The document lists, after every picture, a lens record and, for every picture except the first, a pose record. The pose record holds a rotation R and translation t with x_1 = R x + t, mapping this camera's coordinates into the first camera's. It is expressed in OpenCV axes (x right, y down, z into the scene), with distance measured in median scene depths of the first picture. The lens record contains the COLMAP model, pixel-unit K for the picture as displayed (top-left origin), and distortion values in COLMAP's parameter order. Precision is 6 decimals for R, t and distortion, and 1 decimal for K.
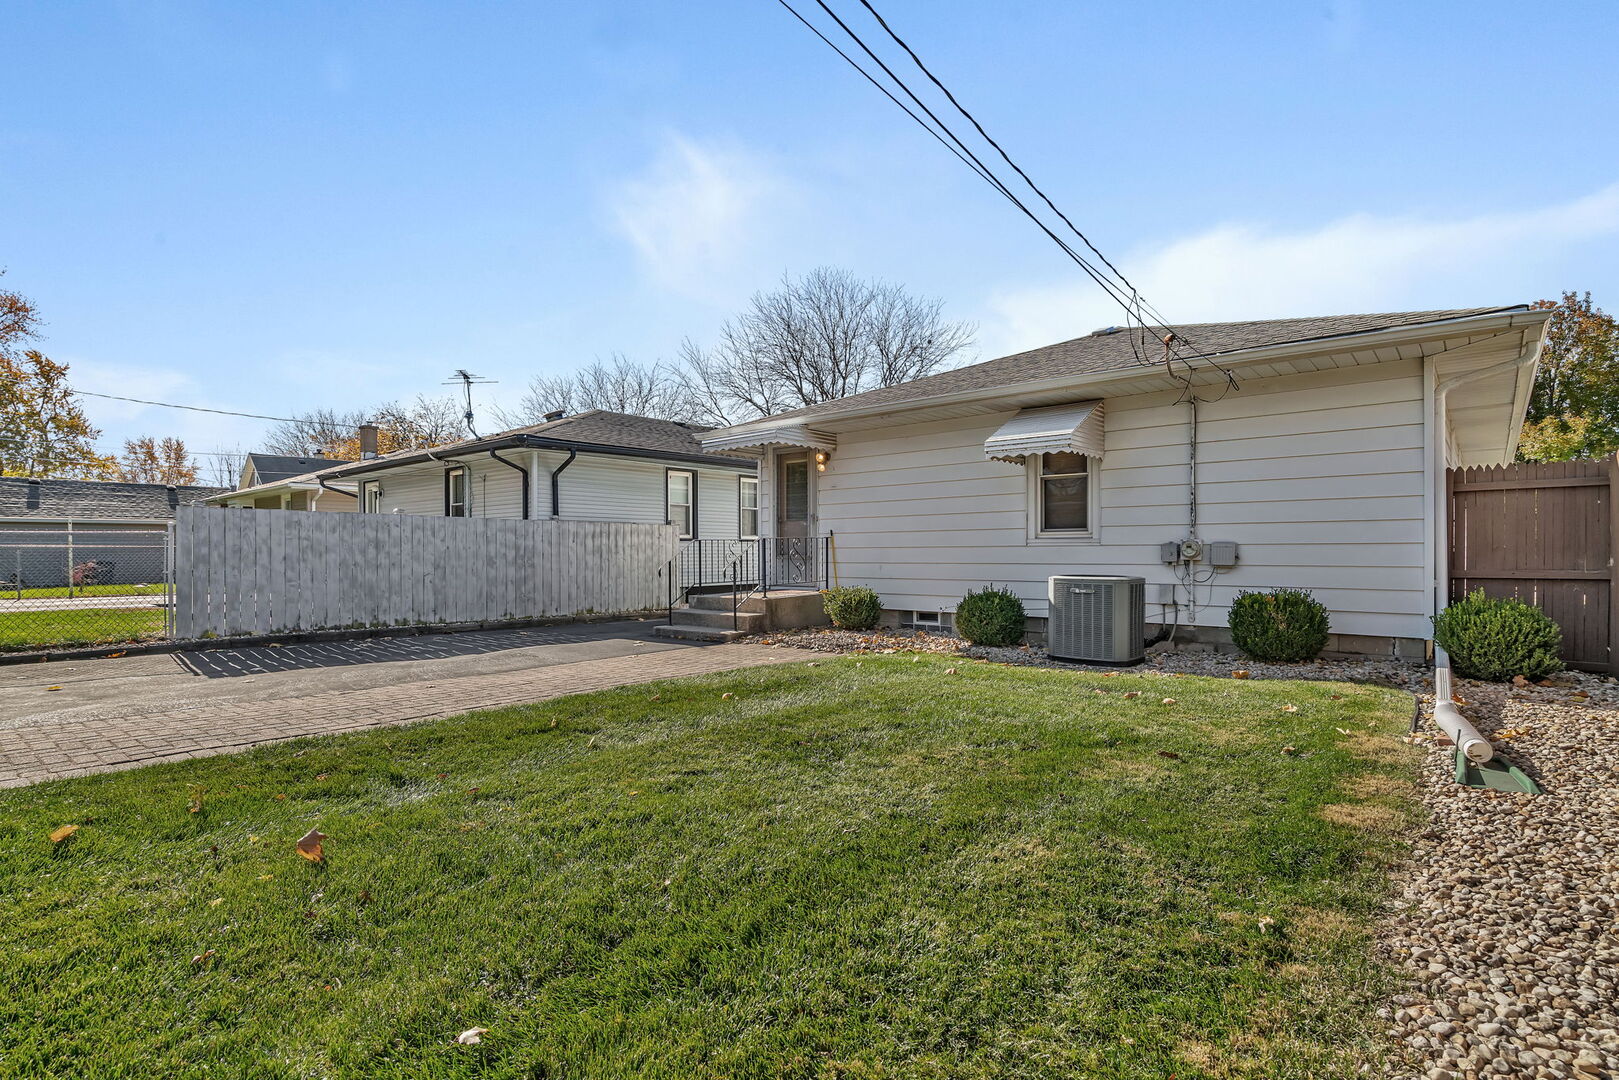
lens RADIAL K [[782.9, 0, 799.3], [0, 782.9, 554.6], [0, 0, 1]] dist [-0.002744, 0.002134]
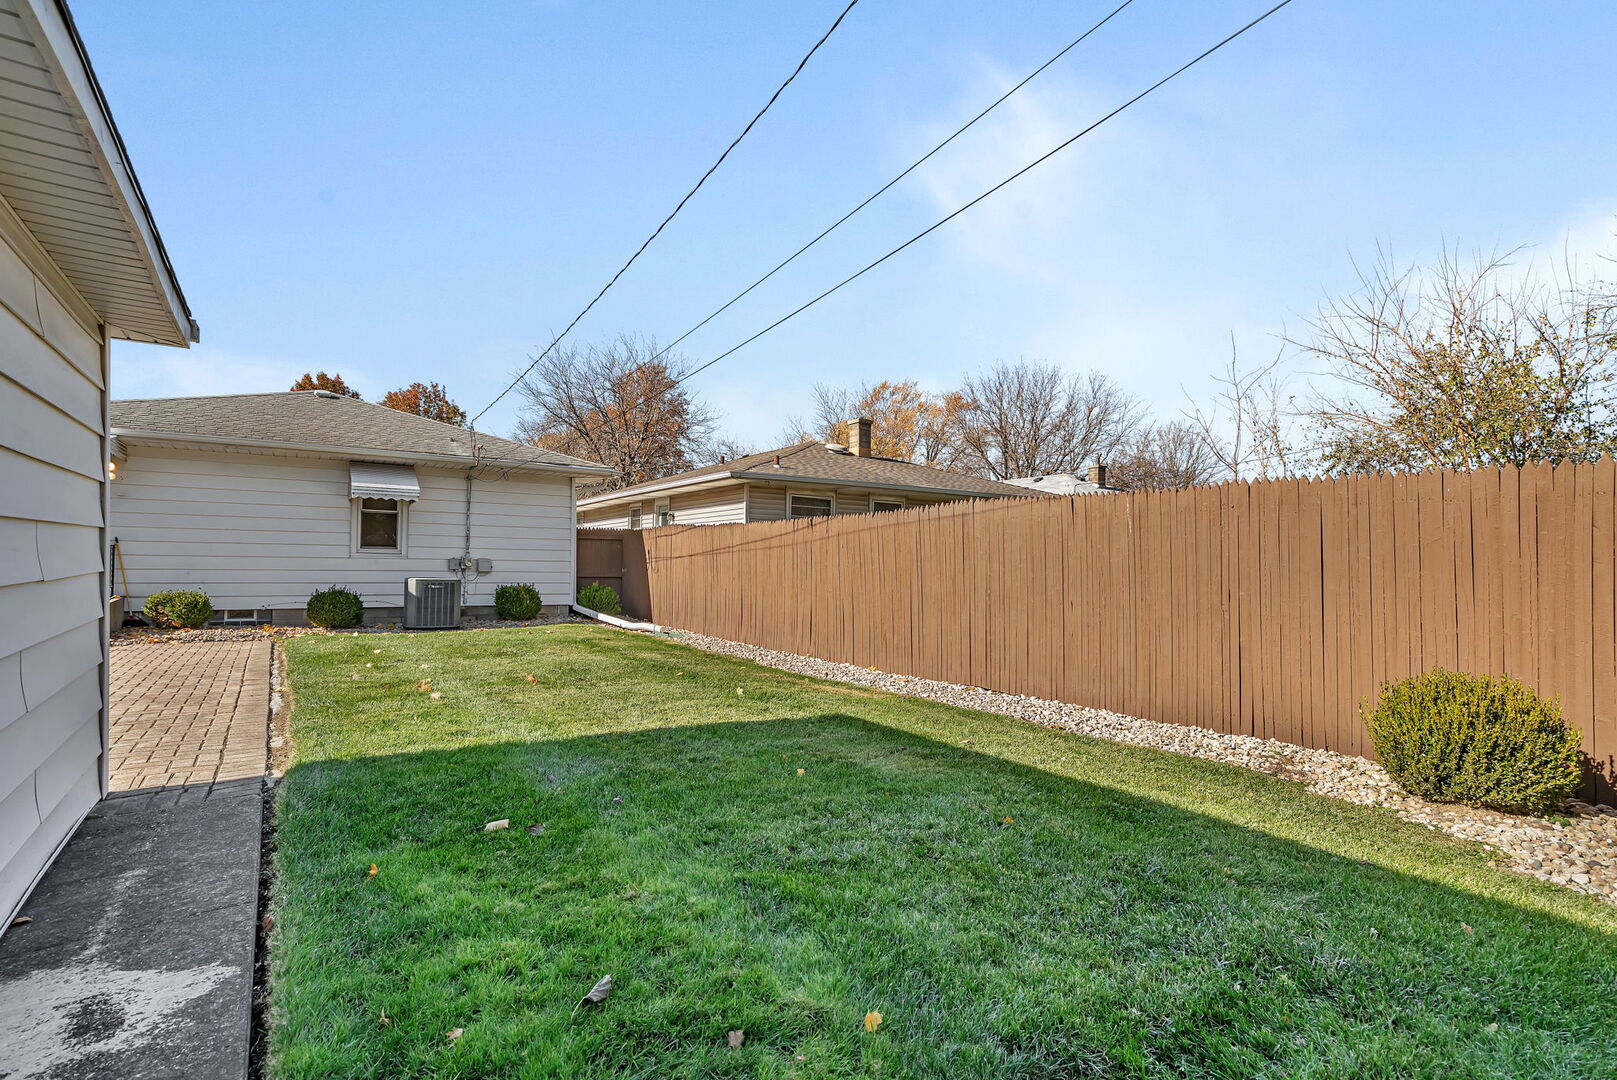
lens RADIAL K [[781.9, 0, 803.2], [0, 781.9, 549.2], [0, 0, 1]] dist [-0.002744, 0.002134]
pose [[0.271273, 0.027045, 0.962123, -0.806813], [-0.012093, 0.999622, -0.024689, -0.001546], [-0.962427, -0.004937, 0.271497, -0.166266]]
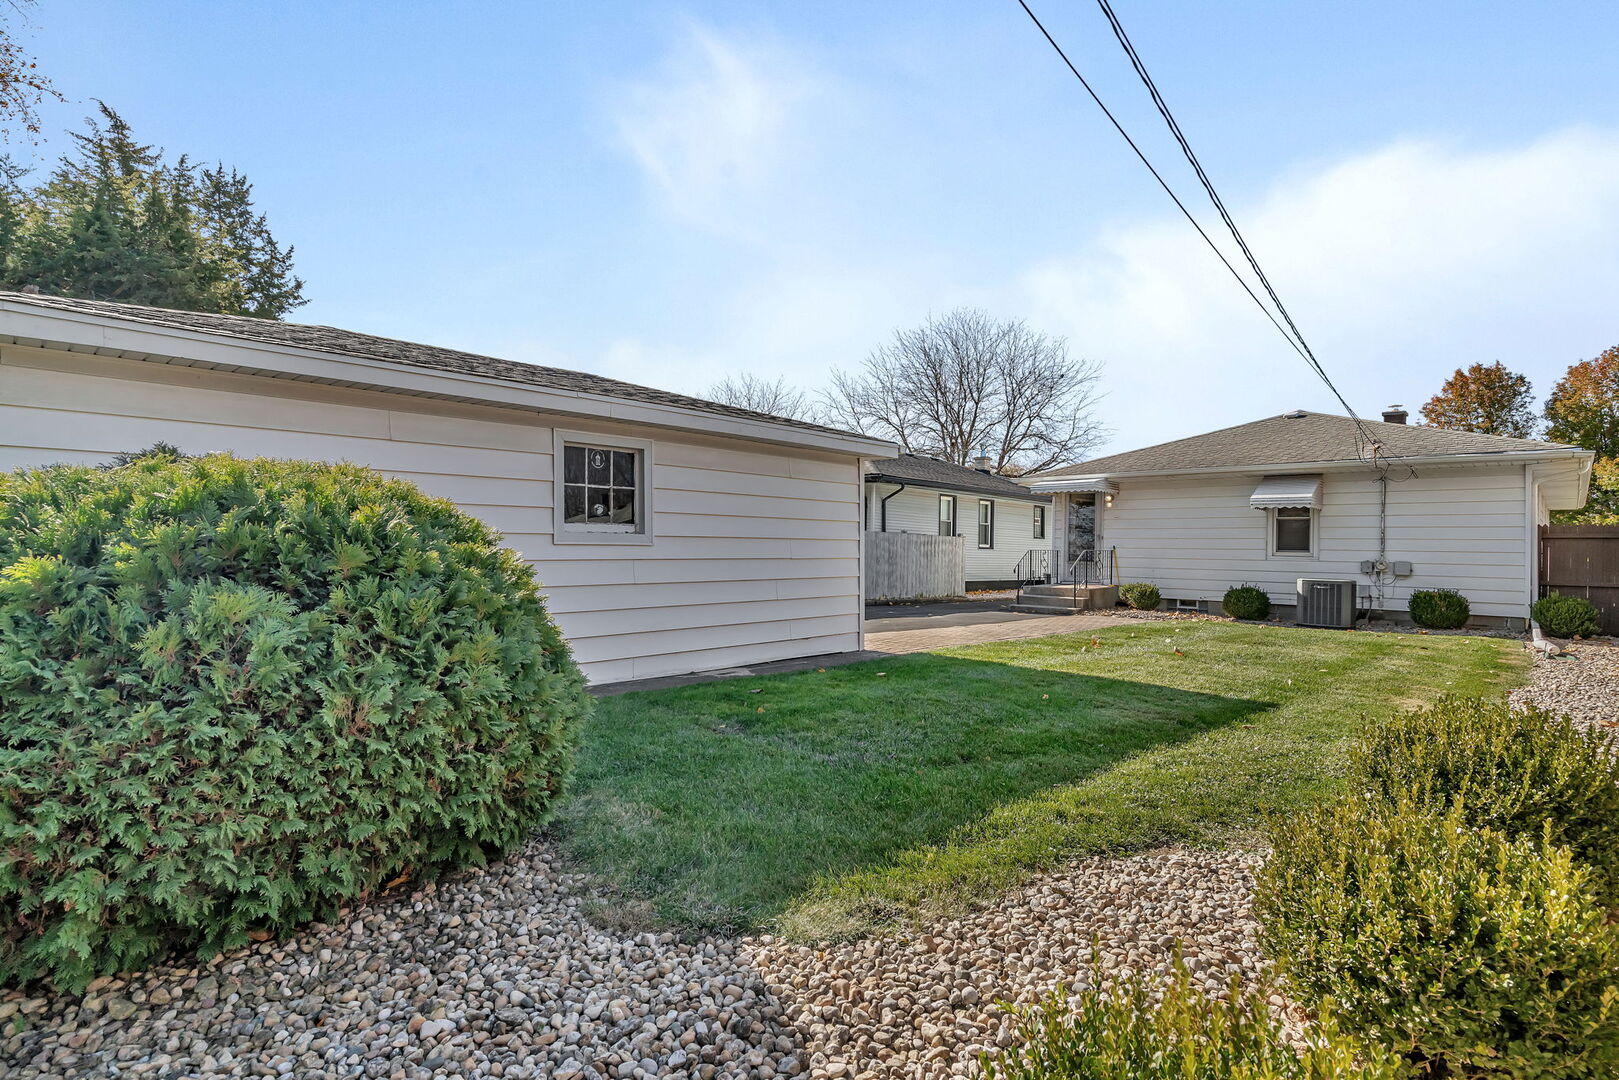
lens RADIAL K [[782.9, 0, 805.2], [0, 782.9, 542.6], [0, 0, 1]] dist [-0.002744, 0.002134]
pose [[0.998336, 0.023705, -0.052574, -0.555764], [-0.024473, 0.999602, -0.014017, -0.001194], [0.052221, 0.015281, 0.998519, -0.646817]]
